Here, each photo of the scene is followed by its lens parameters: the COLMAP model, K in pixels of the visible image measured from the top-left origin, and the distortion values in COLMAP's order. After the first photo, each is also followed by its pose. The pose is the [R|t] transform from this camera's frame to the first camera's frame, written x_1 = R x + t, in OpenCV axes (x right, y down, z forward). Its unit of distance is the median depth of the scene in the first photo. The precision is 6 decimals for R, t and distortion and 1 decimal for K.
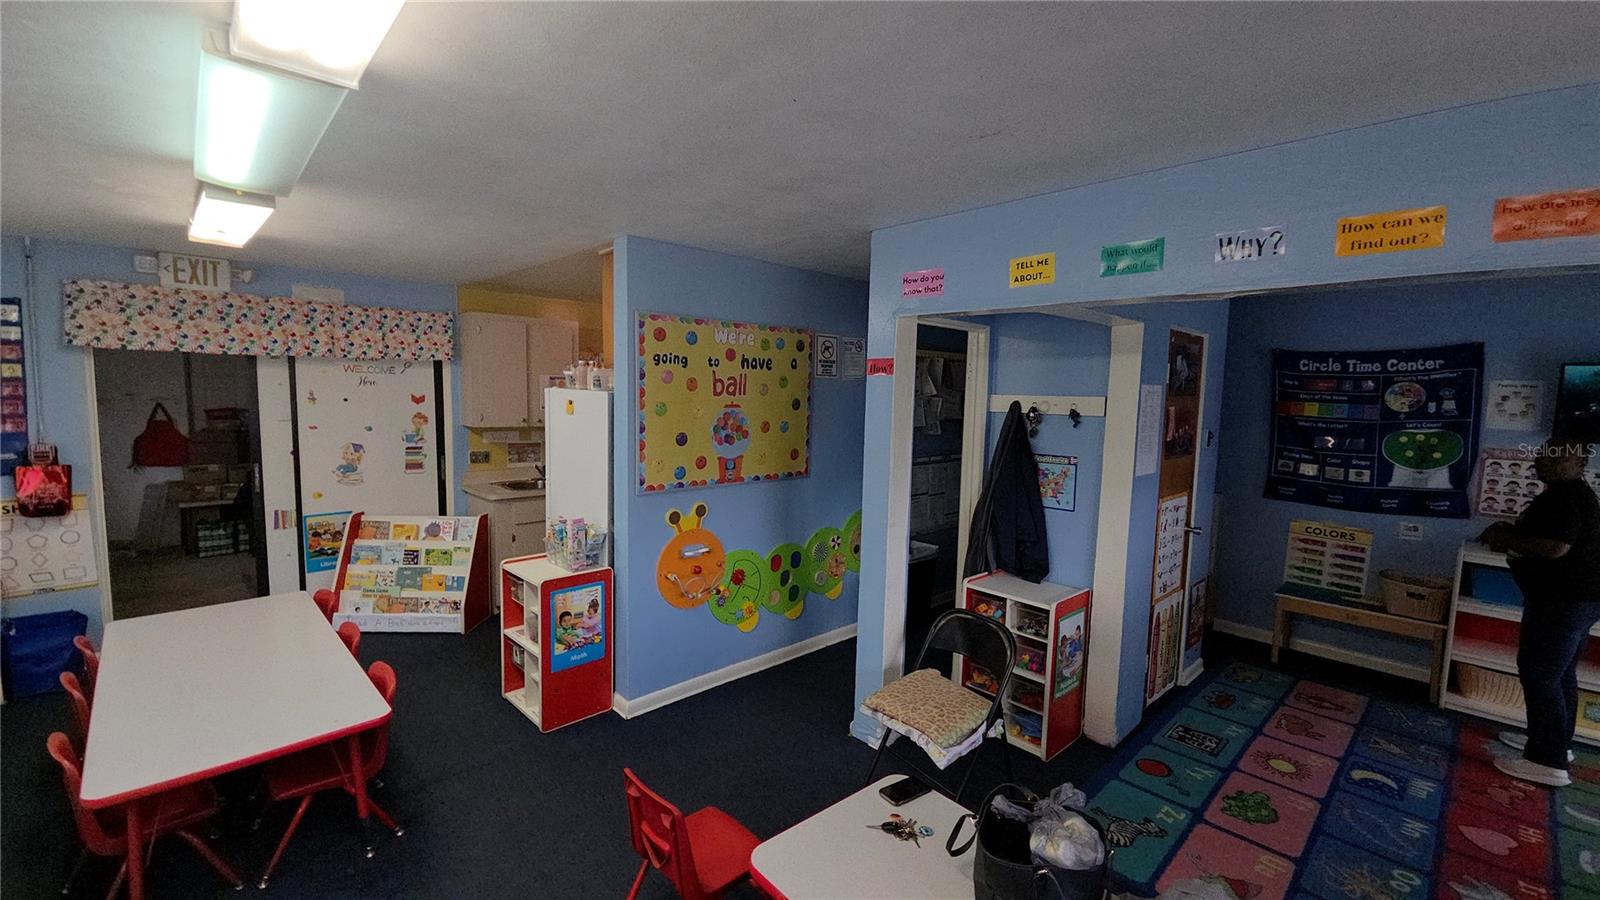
lens RADIAL K [[655.6, 0, 806.4], [0, 655.6, 449.5], [0, 0, 1]] dist [0.008264, -0.005119]
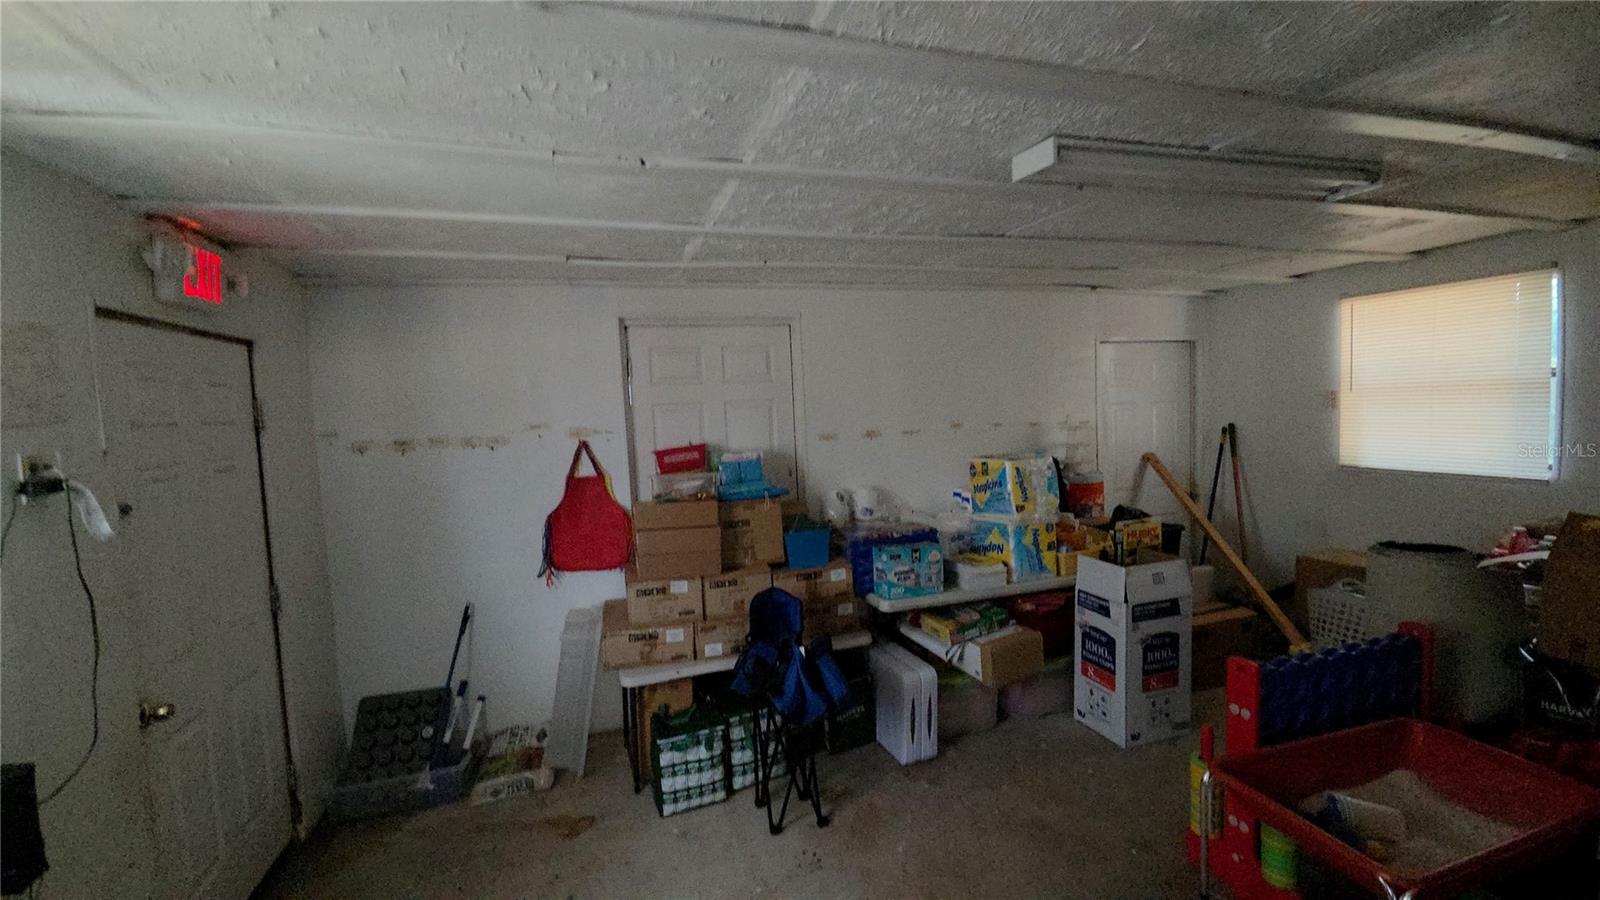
lens RADIAL K [[655.6, 0, 806.4], [0, 655.6, 449.5], [0, 0, 1]] dist [0.008264, -0.005119]
pose [[0.898711, -0.028802, -0.437594, -0.977181], [0.022818, 0.999560, -0.018928, -0.081122], [0.437947, 0.007026, 0.898973, 0.996027]]
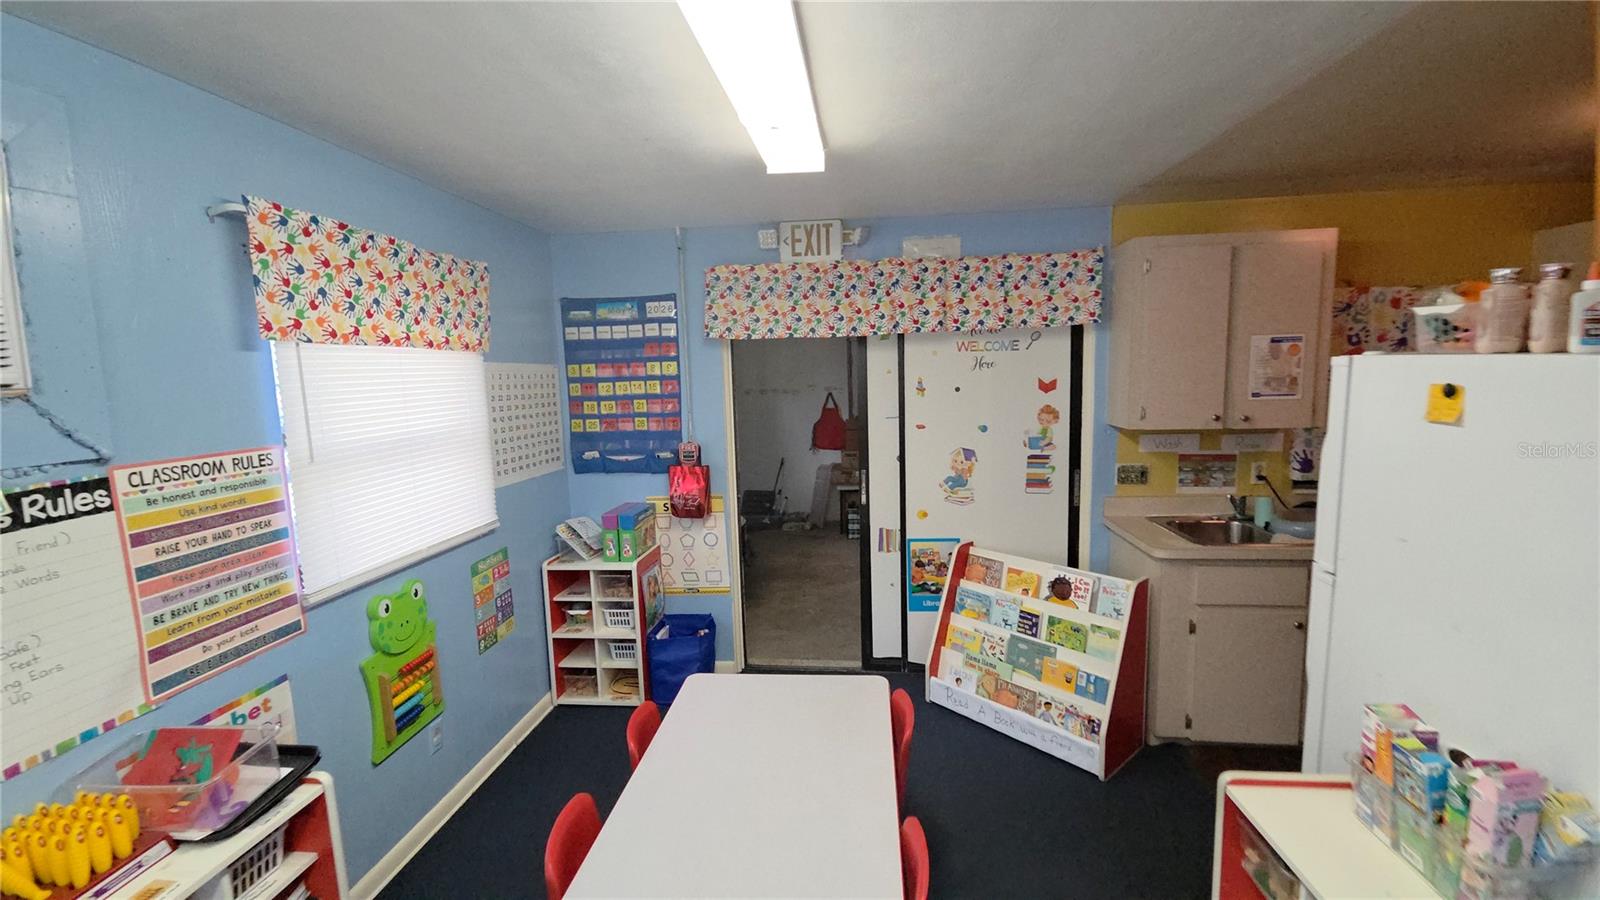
lens RADIAL K [[655.6, 0, 806.4], [0, 655.6, 449.5], [0, 0, 1]] dist [0.008264, -0.005119]
pose [[0.641461, 0.052028, -0.765390, -0.246707], [-0.026936, 0.998610, 0.045307, -0.037469], [0.766683, -0.008446, 0.641970, 0.403456]]
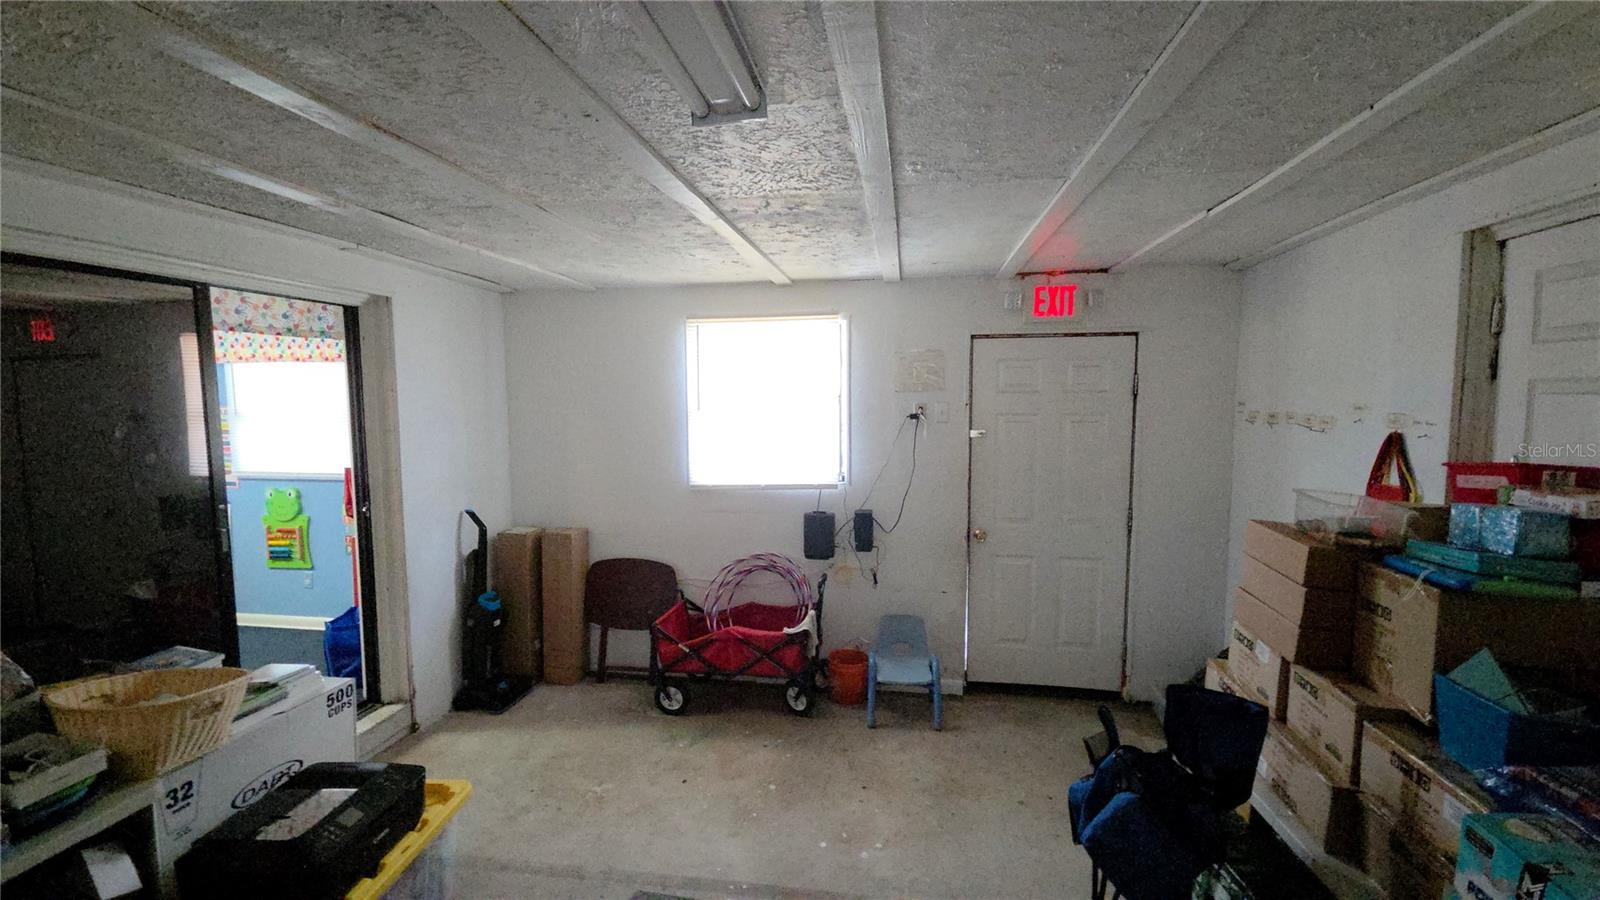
lens RADIAL K [[655.6, 0, 806.4], [0, 655.6, 449.5], [0, 0, 1]] dist [0.008264, -0.005119]
pose [[-0.796384, 0.030131, -0.604040, -0.860176], [-0.066043, 0.988453, 0.136379, -0.138880], [0.601175, 0.148503, -0.785198, 1.699457]]
